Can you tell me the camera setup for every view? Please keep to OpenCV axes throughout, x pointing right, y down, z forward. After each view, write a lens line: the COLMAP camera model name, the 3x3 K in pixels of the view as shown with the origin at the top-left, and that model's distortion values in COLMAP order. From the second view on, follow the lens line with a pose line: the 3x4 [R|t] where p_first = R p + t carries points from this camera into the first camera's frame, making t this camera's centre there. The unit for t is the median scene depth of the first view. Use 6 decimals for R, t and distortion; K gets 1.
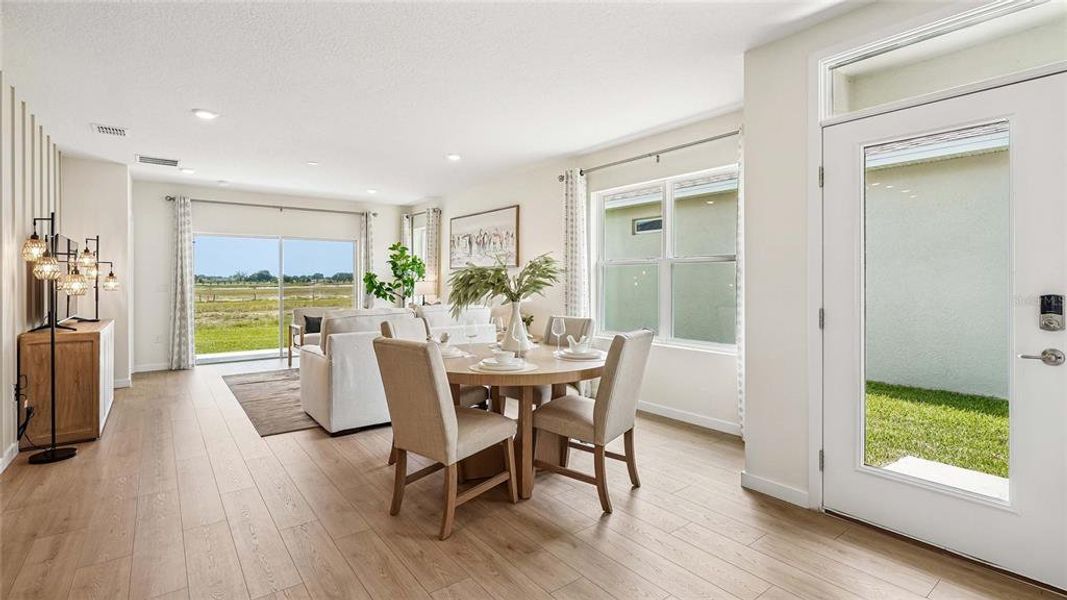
lens RADIAL K [[497.8, 0, 529.9], [0, 497.8, 284.3], [0, 0, 1]] dist [-0.004315, 0.003159]
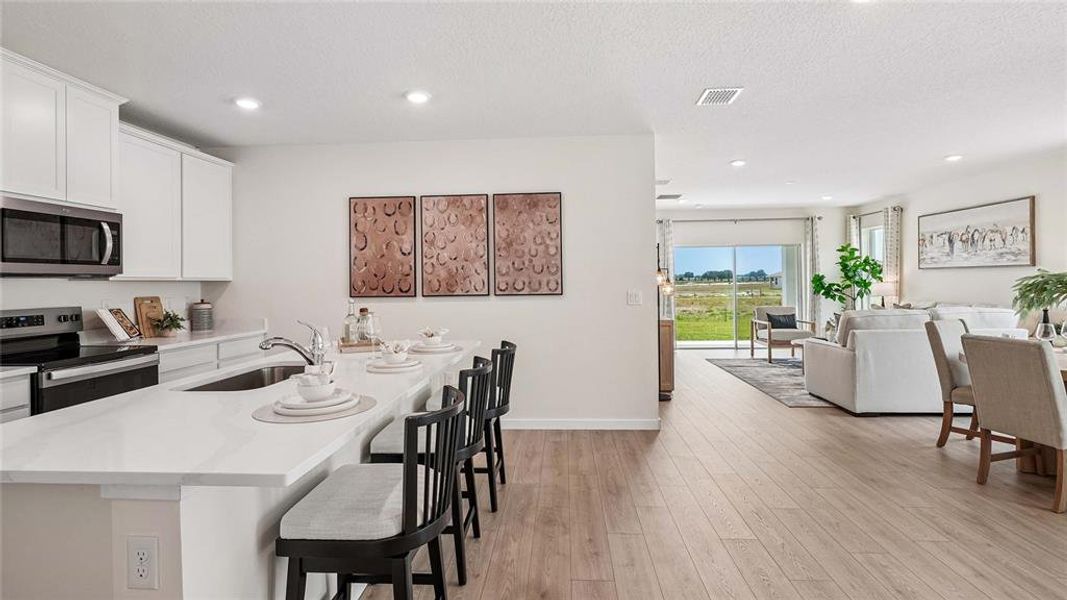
lens RADIAL K [[497.8, 0, 532.2], [0, 497.8, 278.3], [0, 0, 1]] dist [-0.004315, 0.003159]
pose [[0.762554, -0.013586, -0.646781, -0.122746], [0.008181, 0.999902, -0.011358, -0.009501], [0.646872, 0.003370, 0.762591, -0.233283]]
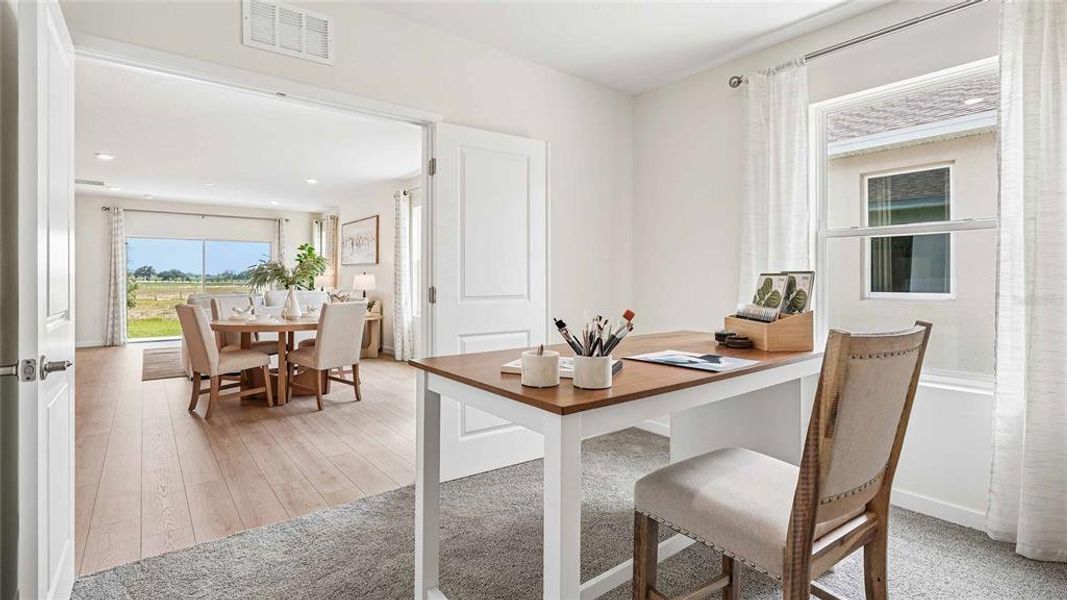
lens RADIAL K [[500.4, 0, 530.0], [0, 500.4, 279.7], [0, 0, 1]] dist [0.002120, -0.000212]
pose [[0.999955, 0.001110, 0.009470, 0.329000], [-0.001048, 0.999978, -0.006595, 0.012972], [-0.009477, 0.006585, 0.999933, -0.267314]]
